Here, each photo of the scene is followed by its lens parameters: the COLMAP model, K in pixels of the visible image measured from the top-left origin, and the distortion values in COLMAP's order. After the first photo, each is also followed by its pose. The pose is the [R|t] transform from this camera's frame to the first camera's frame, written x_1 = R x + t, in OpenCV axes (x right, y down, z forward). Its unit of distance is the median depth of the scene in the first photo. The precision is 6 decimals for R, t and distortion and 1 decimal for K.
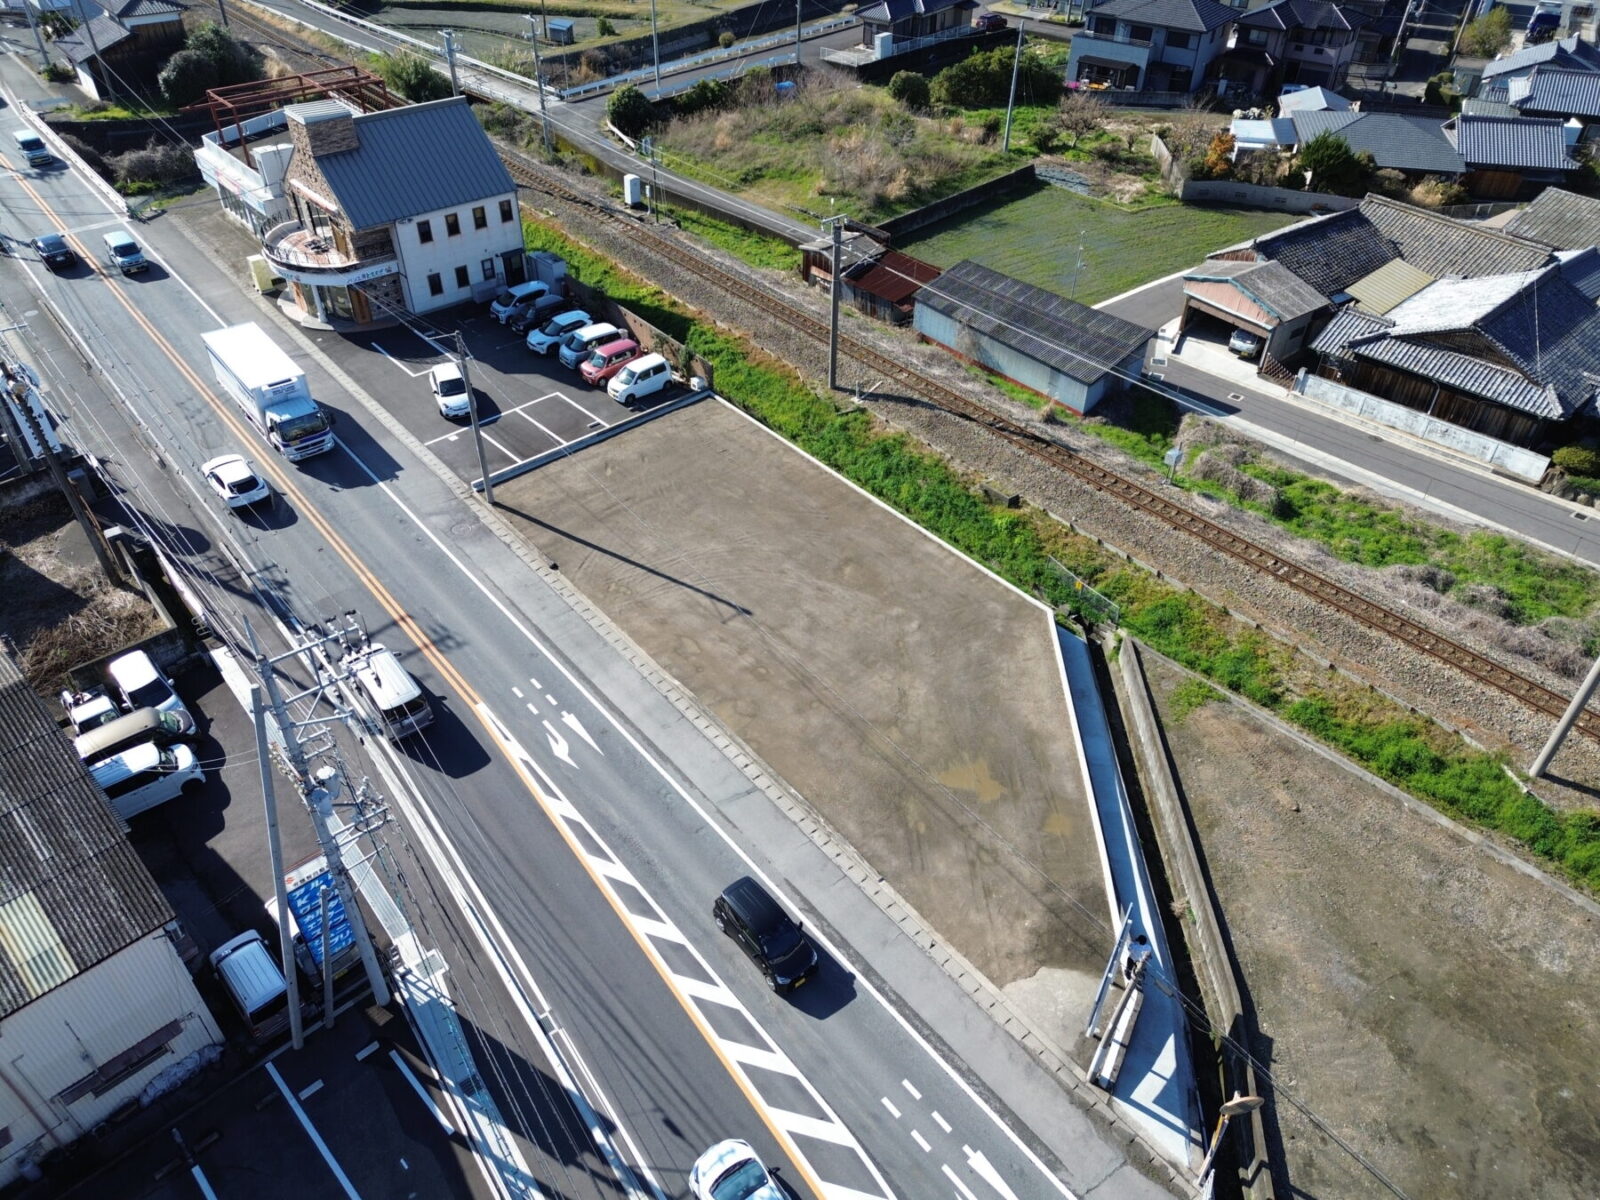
lens RADIAL K [[1133.5, 0, 792.1], [0, 1133.5, 597.5], [0, 0, 1]] dist [0.067922, -0.055909]
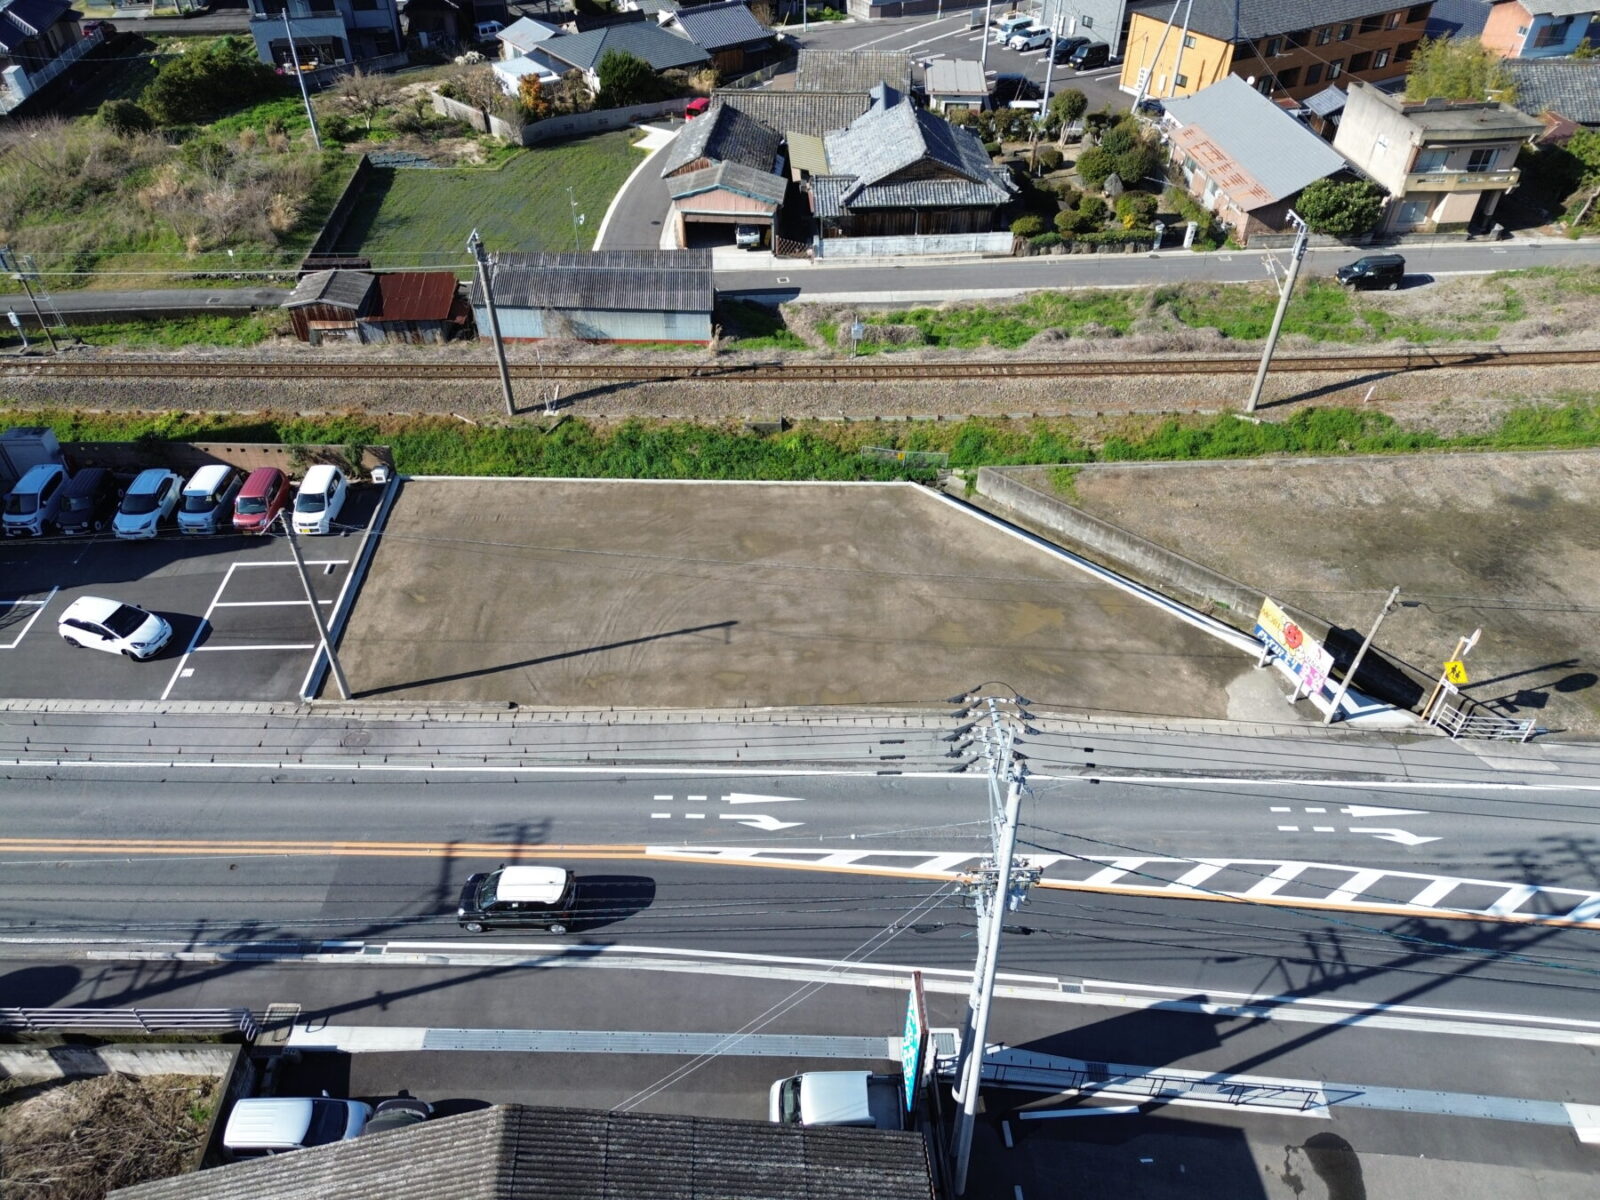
lens RADIAL K [[1133.5, 0, 792.1], [0, 1133.5, 597.5], [0, 0, 1]] dist [0.067922, -0.055909]
pose [[0.651466, -0.501948, 0.568894, -0.469984], [0.483679, 0.852488, 0.198288, -0.148164], [-0.584506, 0.145984, 0.798149, 0.170296]]
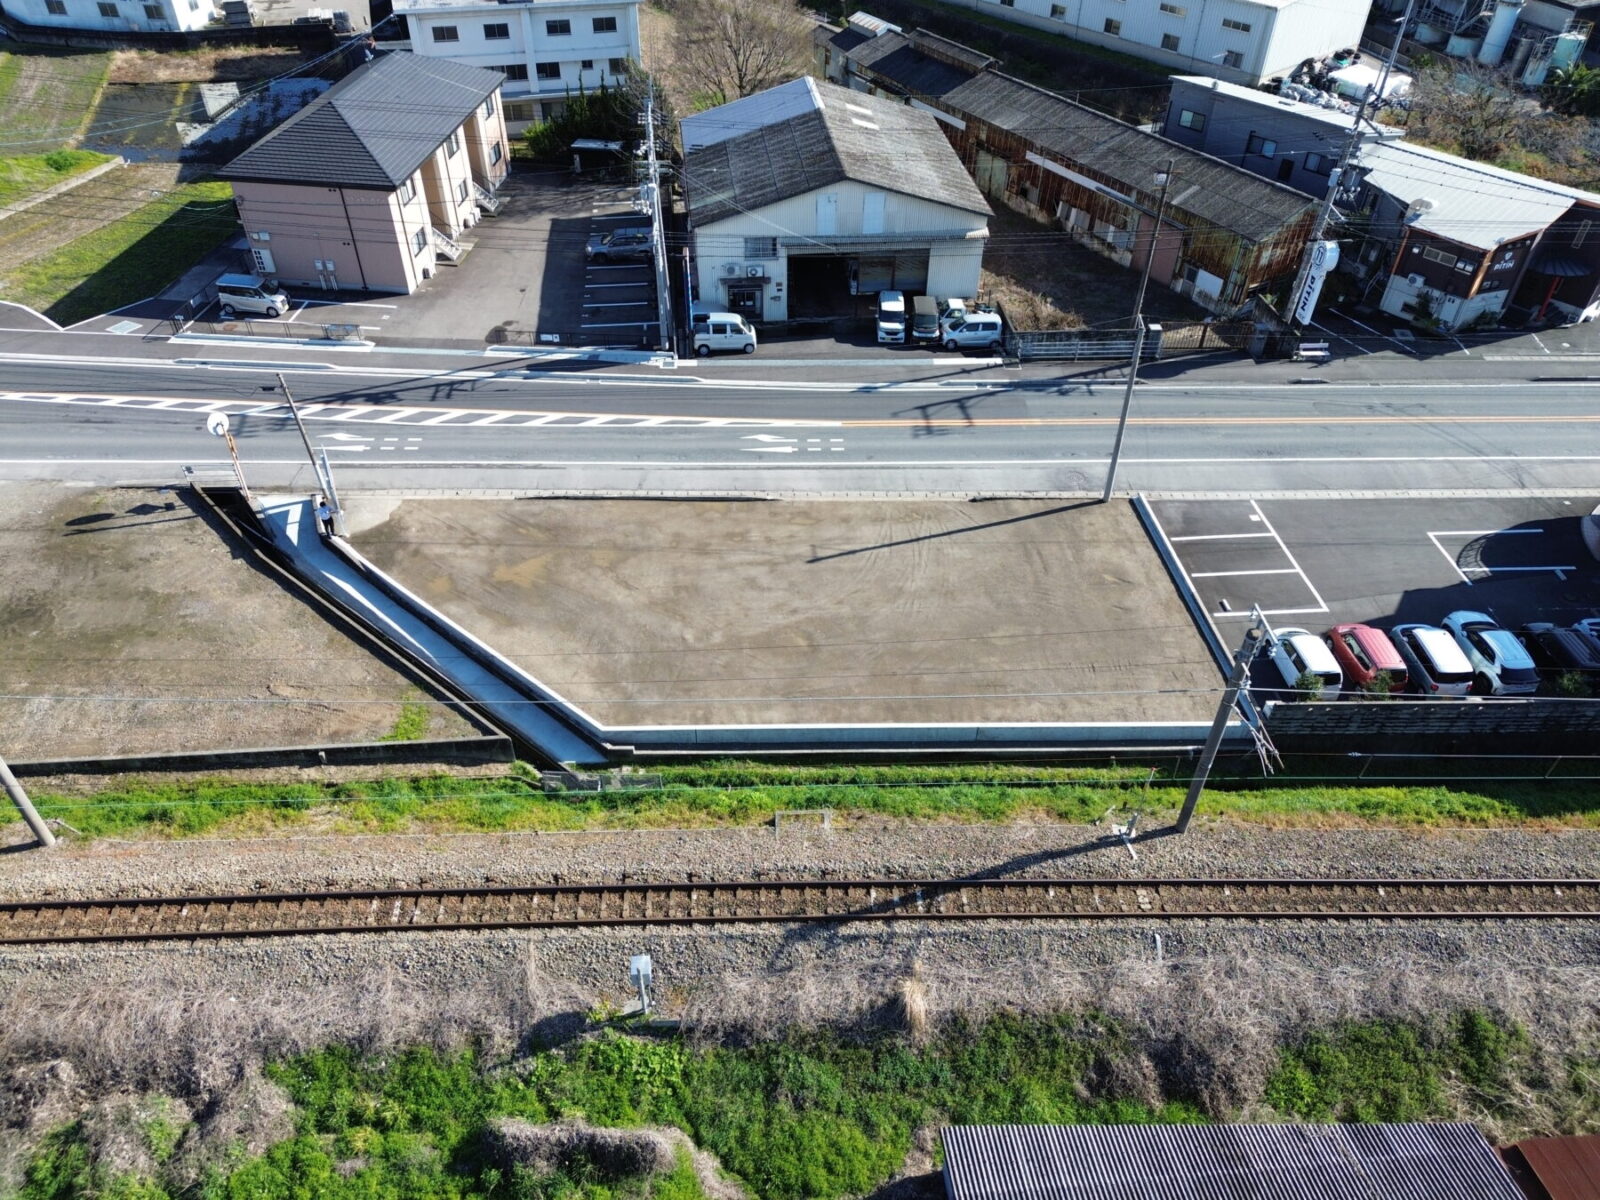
lens RADIAL K [[1133.5, 0, 792.1], [0, 1133.5, 597.5], [0, 0, 1]] dist [0.067922, -0.055909]
pose [[-0.616353, 0.497941, -0.610053, 0.538134], [-0.508164, 0.340305, 0.791178, -0.684843], [0.601563, 0.797651, 0.043288, 0.841345]]
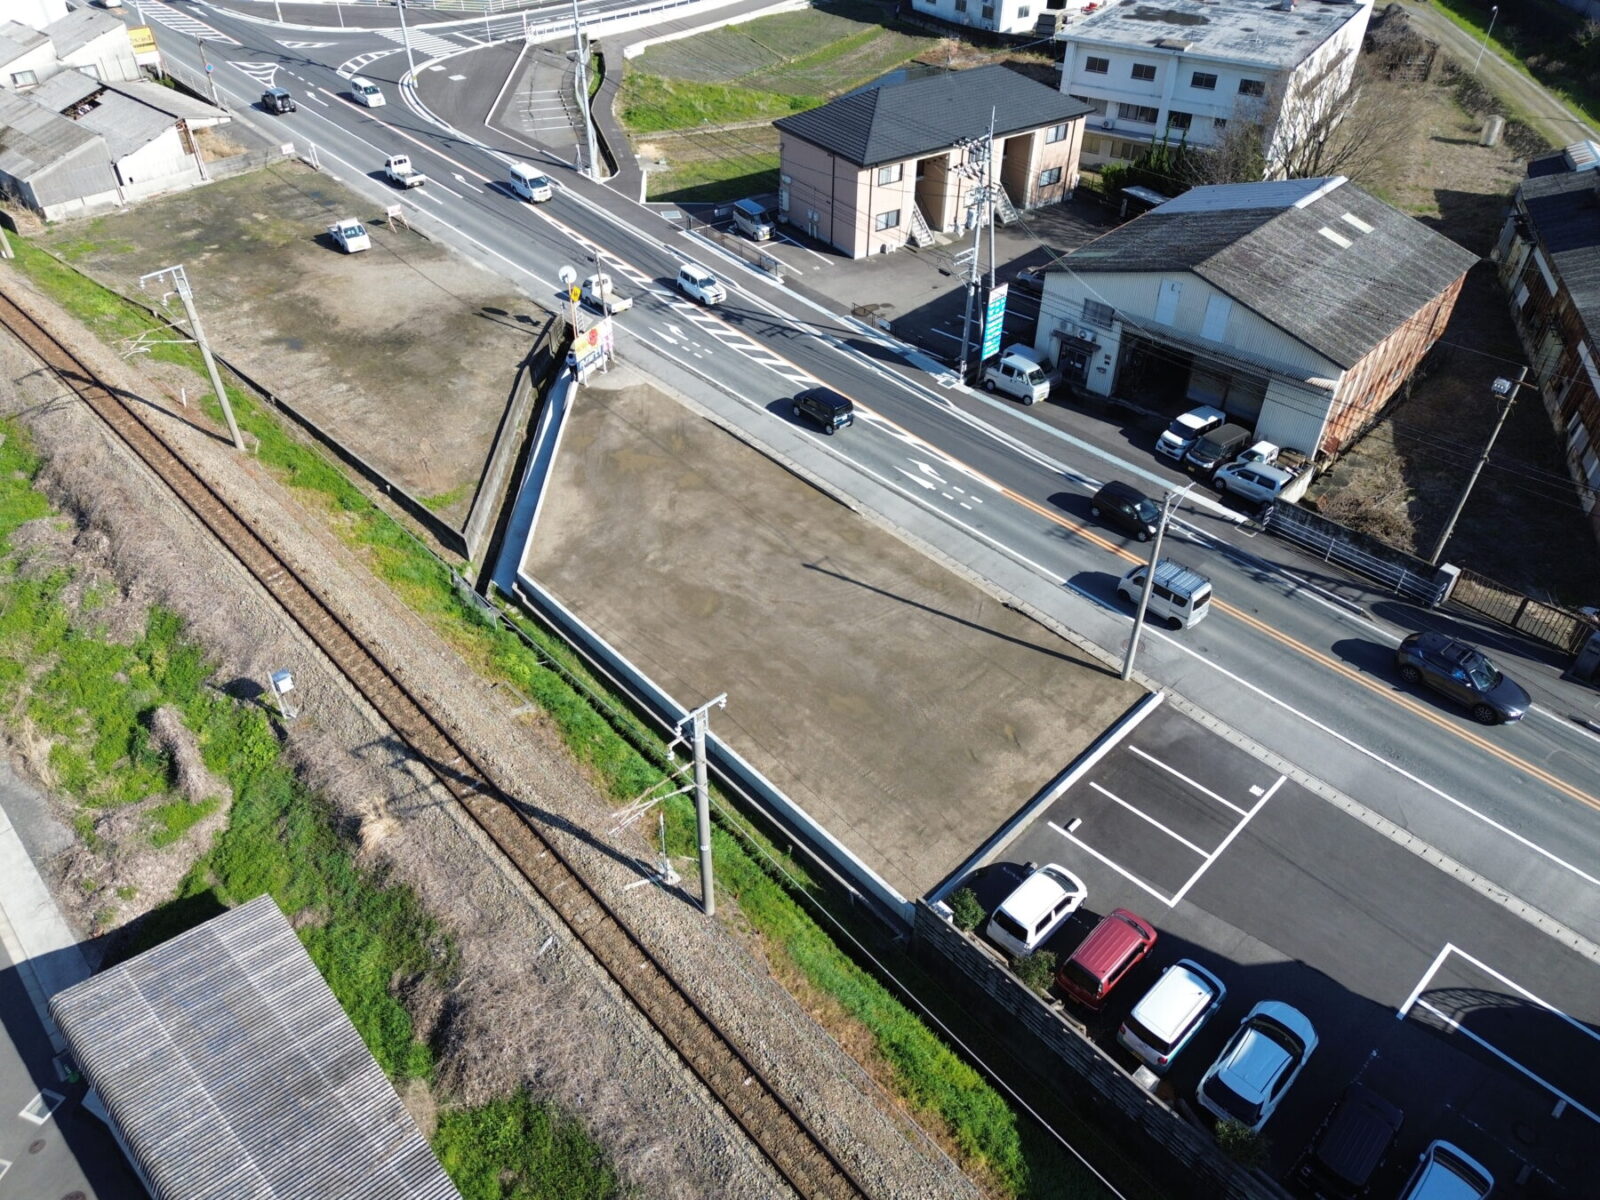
lens RADIAL K [[1133.5, 0, 792.1], [0, 1133.5, 597.5], [0, 0, 1]] dist [0.067922, -0.055909]
pose [[-0.998898, 0.018402, -0.043174, 0.016590], [-0.038344, 0.210439, 0.976855, -0.891419], [0.027061, 0.977434, -0.209501, 1.086861]]
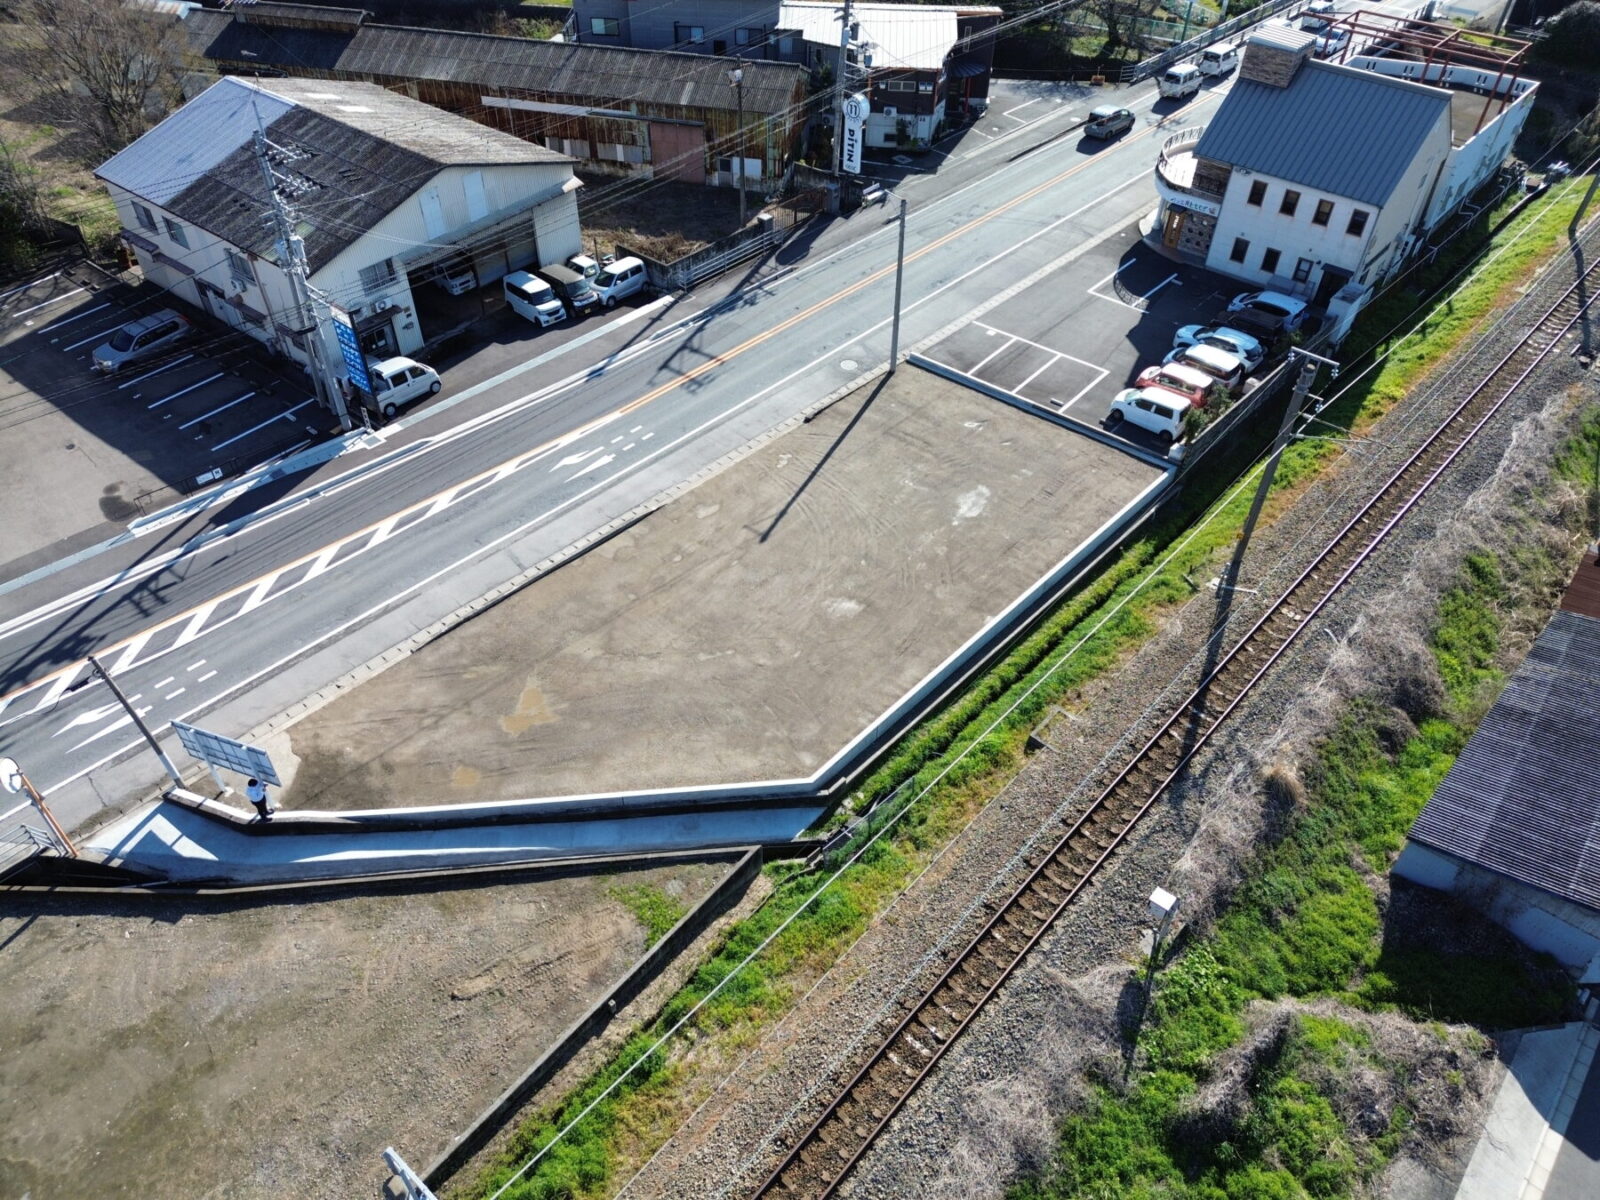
lens RADIAL K [[1133.5, 0, 792.1], [0, 1133.5, 597.5], [0, 0, 1]] dist [0.067922, -0.055909]
pose [[0.135336, 0.668891, -0.730937, 0.623639], [-0.632462, 0.626192, 0.455934, -0.366099], [0.762677, 0.400586, 0.507795, 0.465732]]
